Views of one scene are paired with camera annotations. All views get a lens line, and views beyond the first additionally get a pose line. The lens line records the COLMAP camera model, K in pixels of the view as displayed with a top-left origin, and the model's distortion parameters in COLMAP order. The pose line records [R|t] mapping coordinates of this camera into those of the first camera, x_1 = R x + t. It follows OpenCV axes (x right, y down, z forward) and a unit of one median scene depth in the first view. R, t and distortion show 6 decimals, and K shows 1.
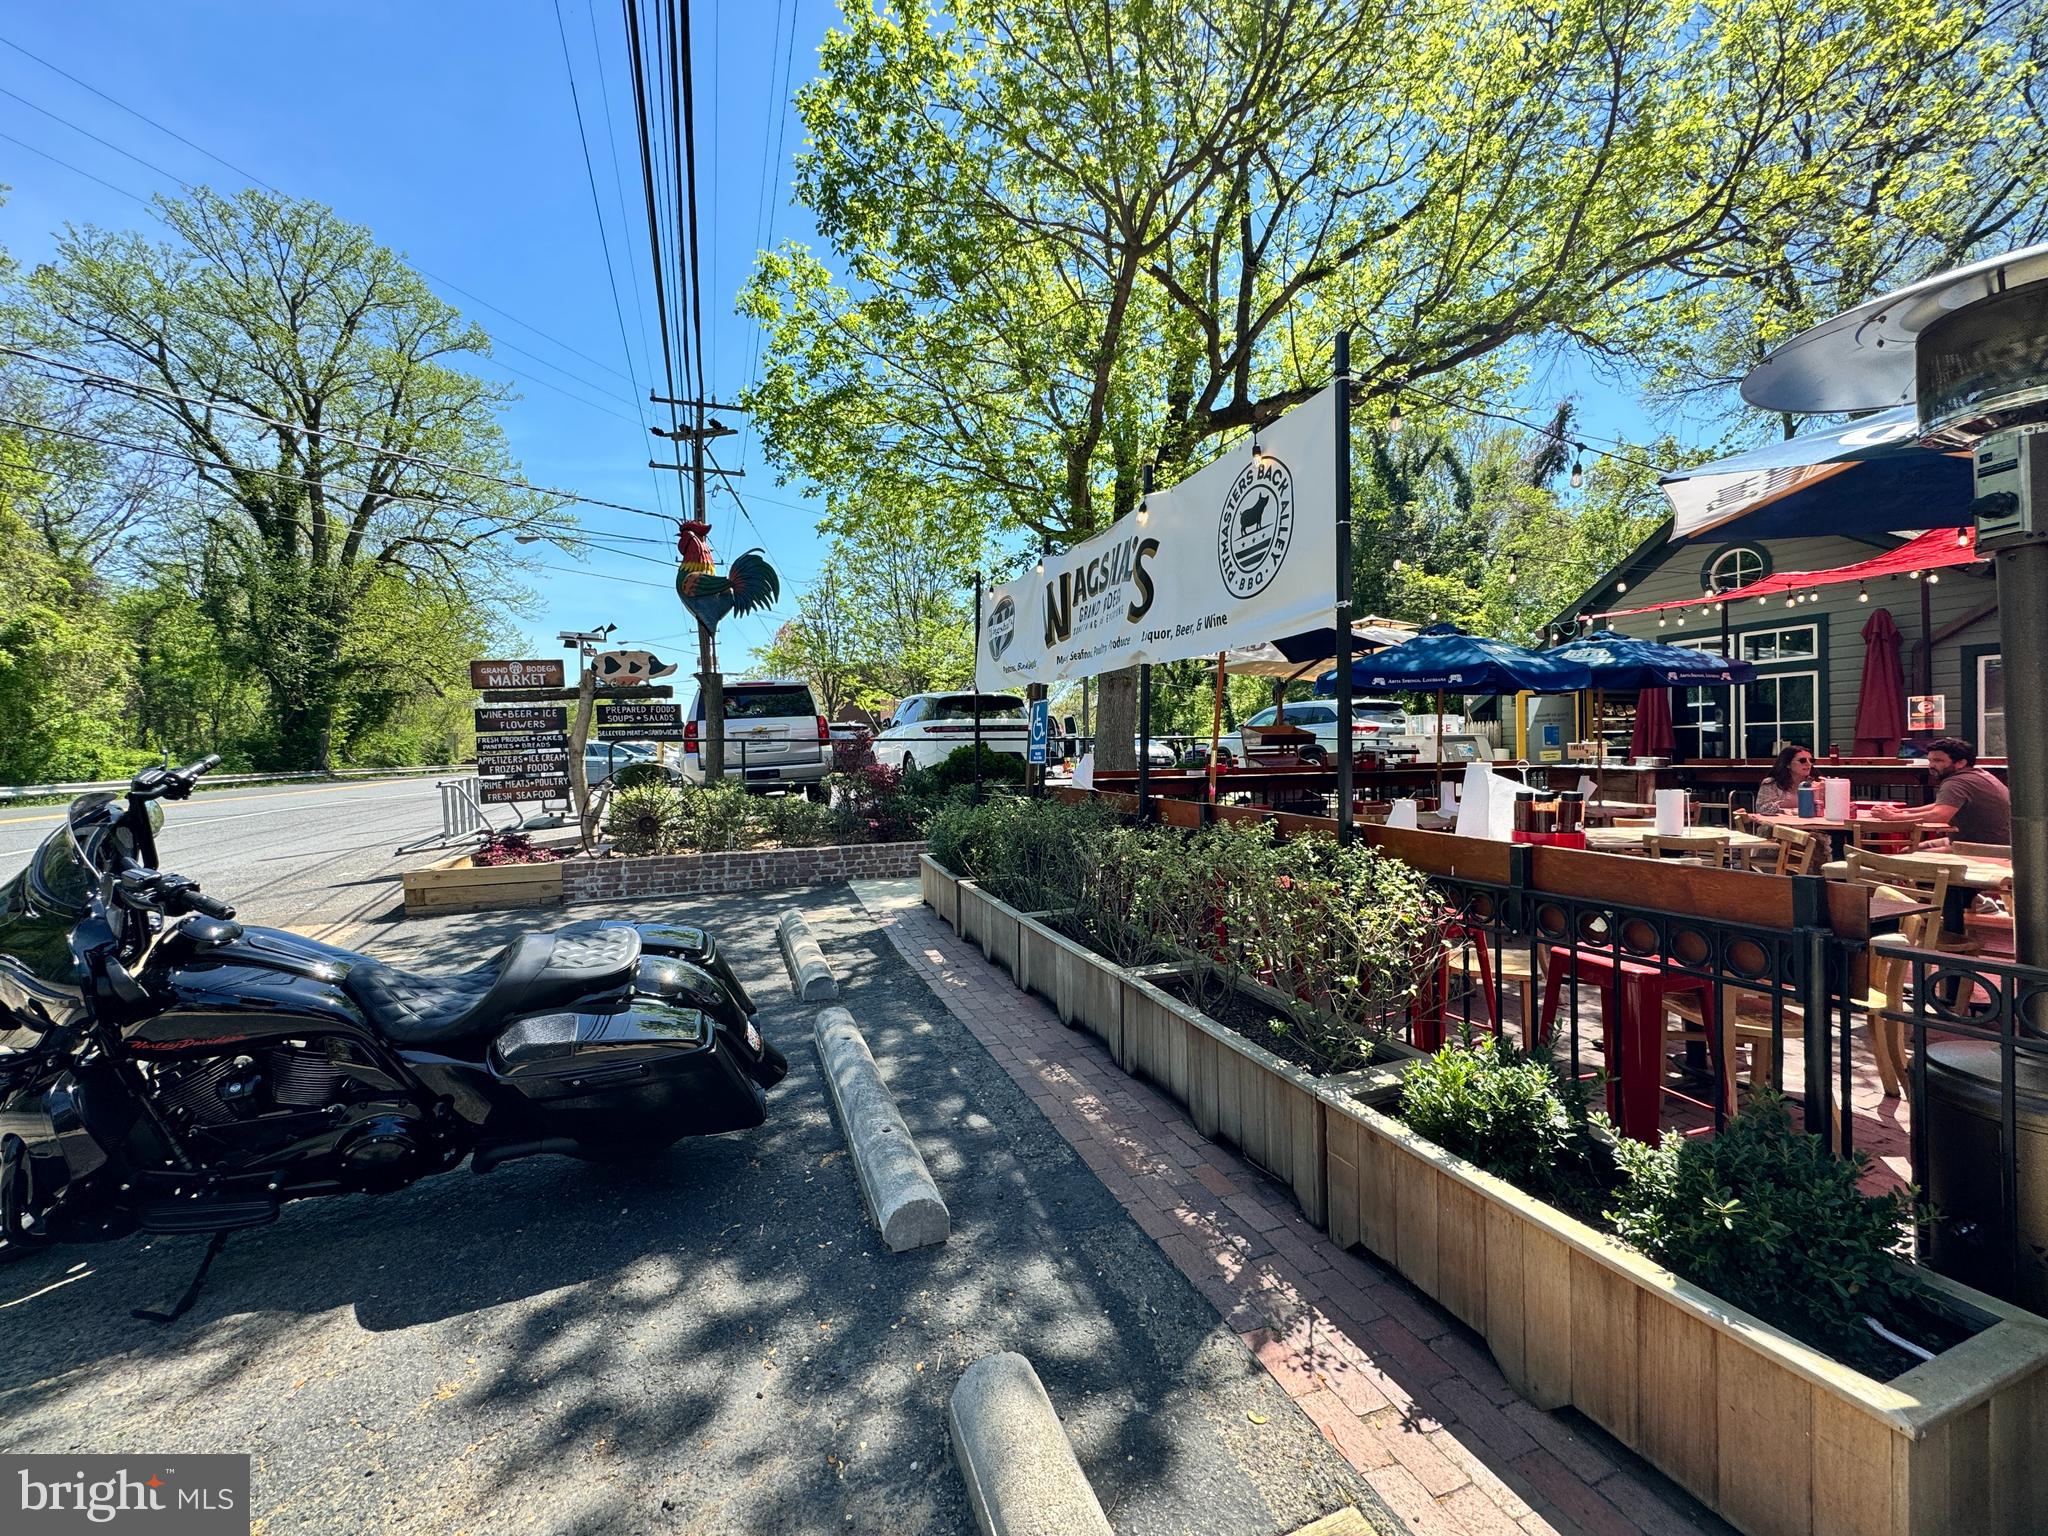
lens RADIAL K [[816.3, 0, 1028.9], [0, 816.3, 757.5], [0, 0, 1]] dist [-0.001022, -0.000017]
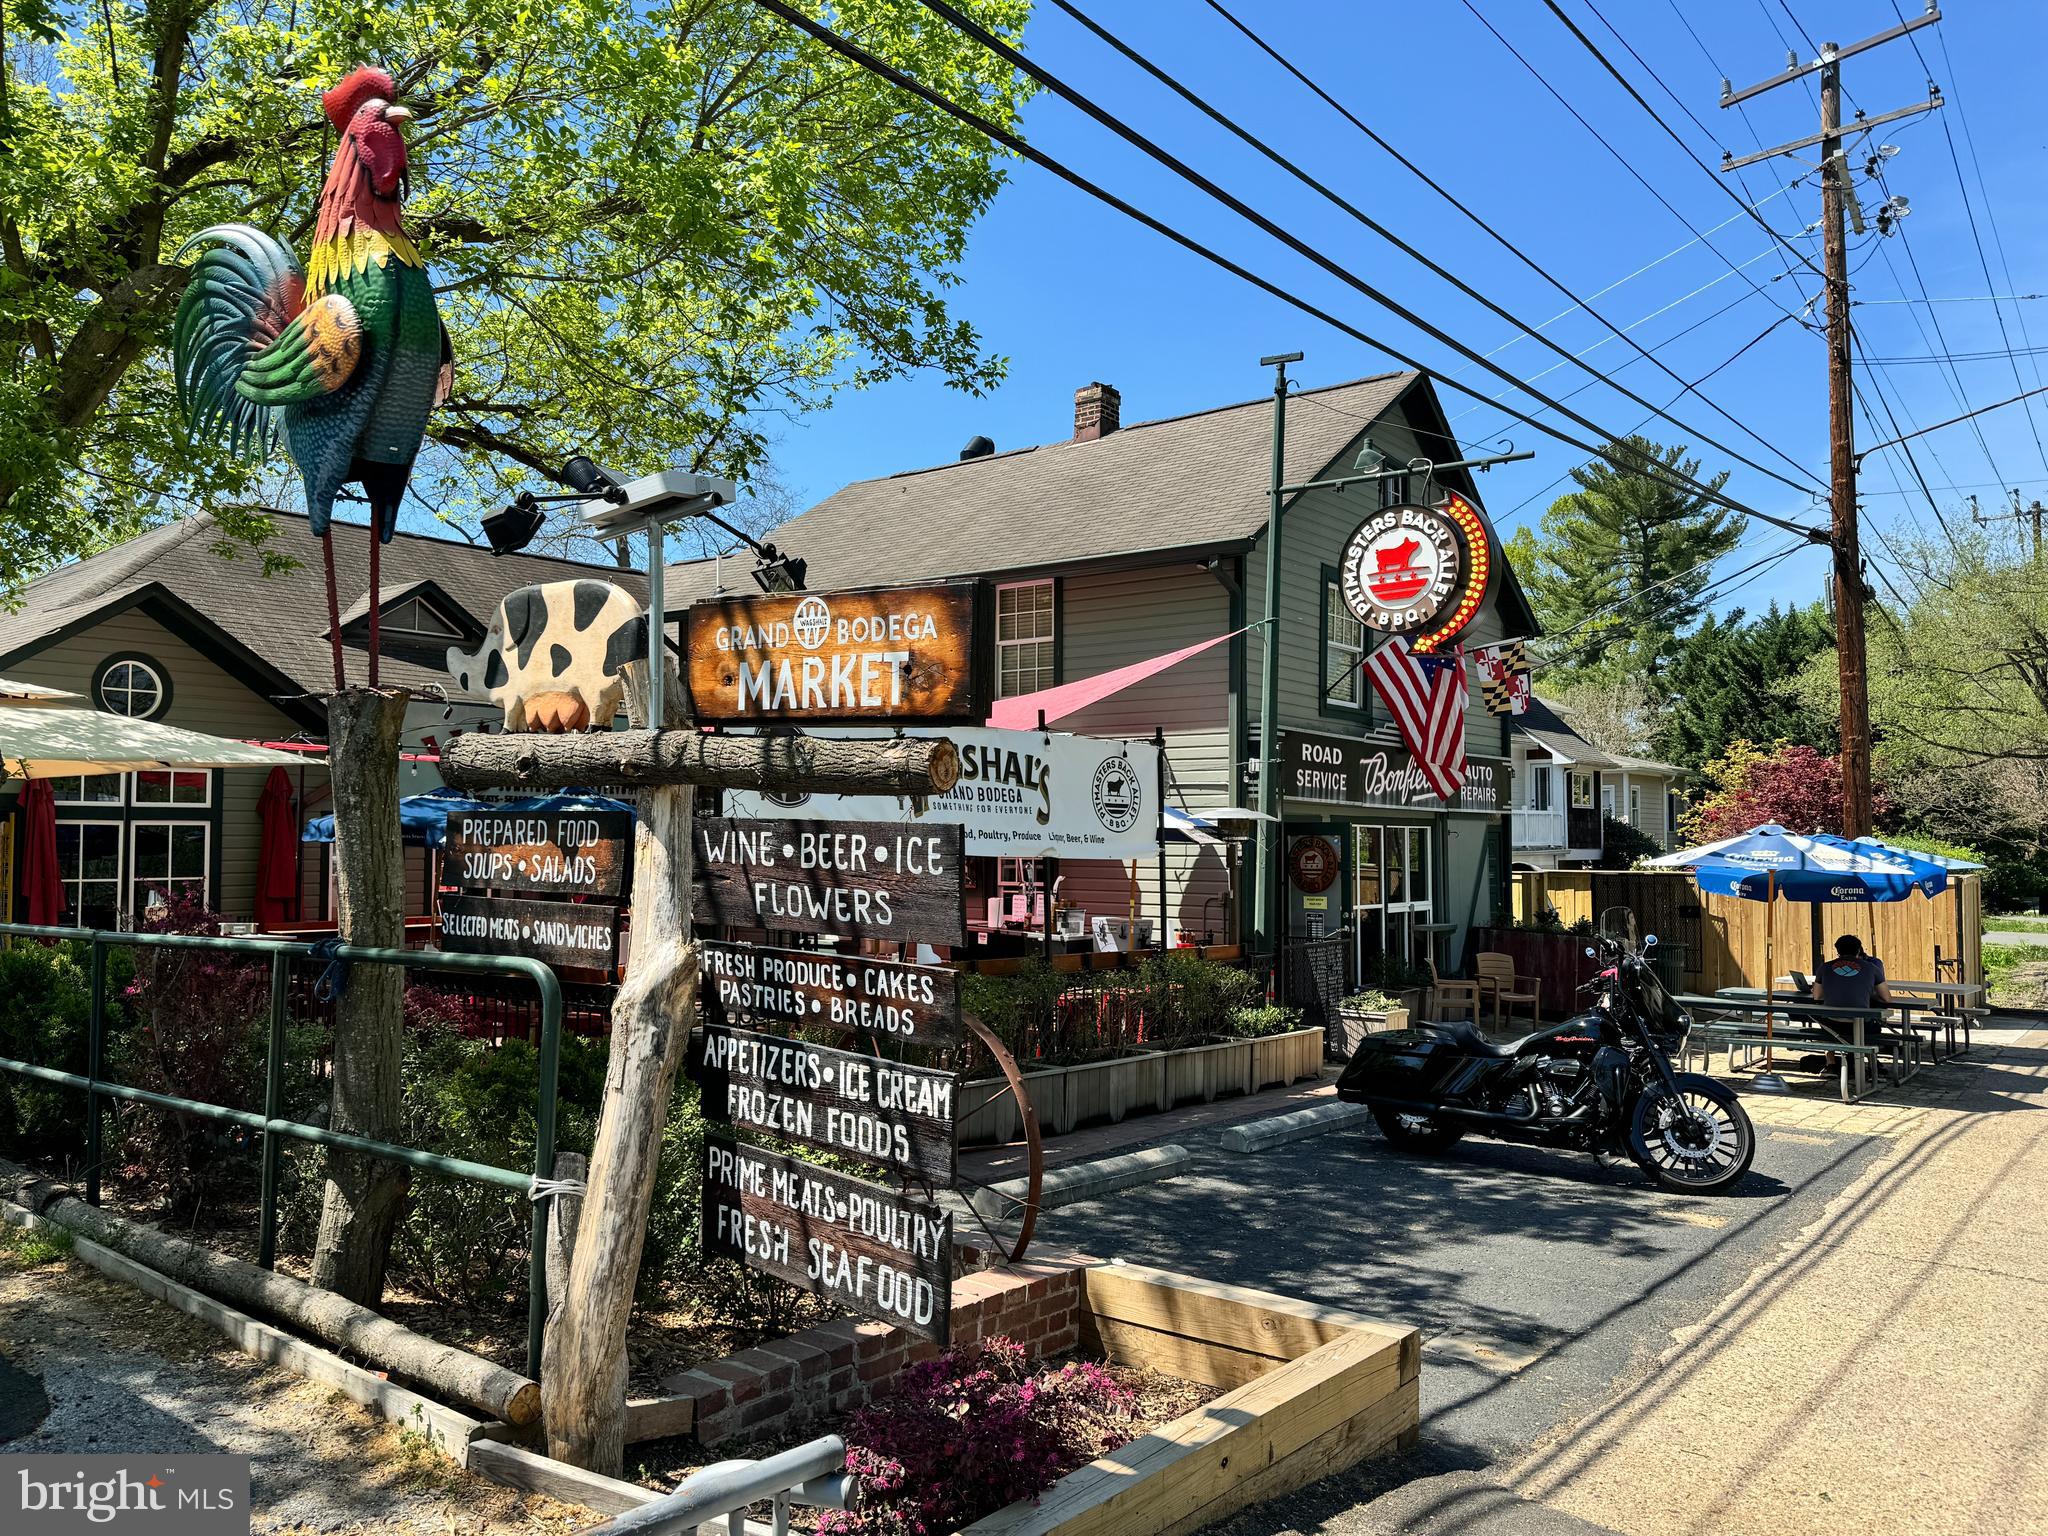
lens RADIAL K [[1577.8, 0, 1026.3], [0, 1577.8, 769.4], [0, 0, 1]] dist [0.002581, 0.000250]
pose [[-0.501753, 0.058893, 0.863004, -2.595916], [0.011831, 0.998054, -0.061231, -0.122217], [-0.864930, -0.020513, -0.501473, 2.876327]]
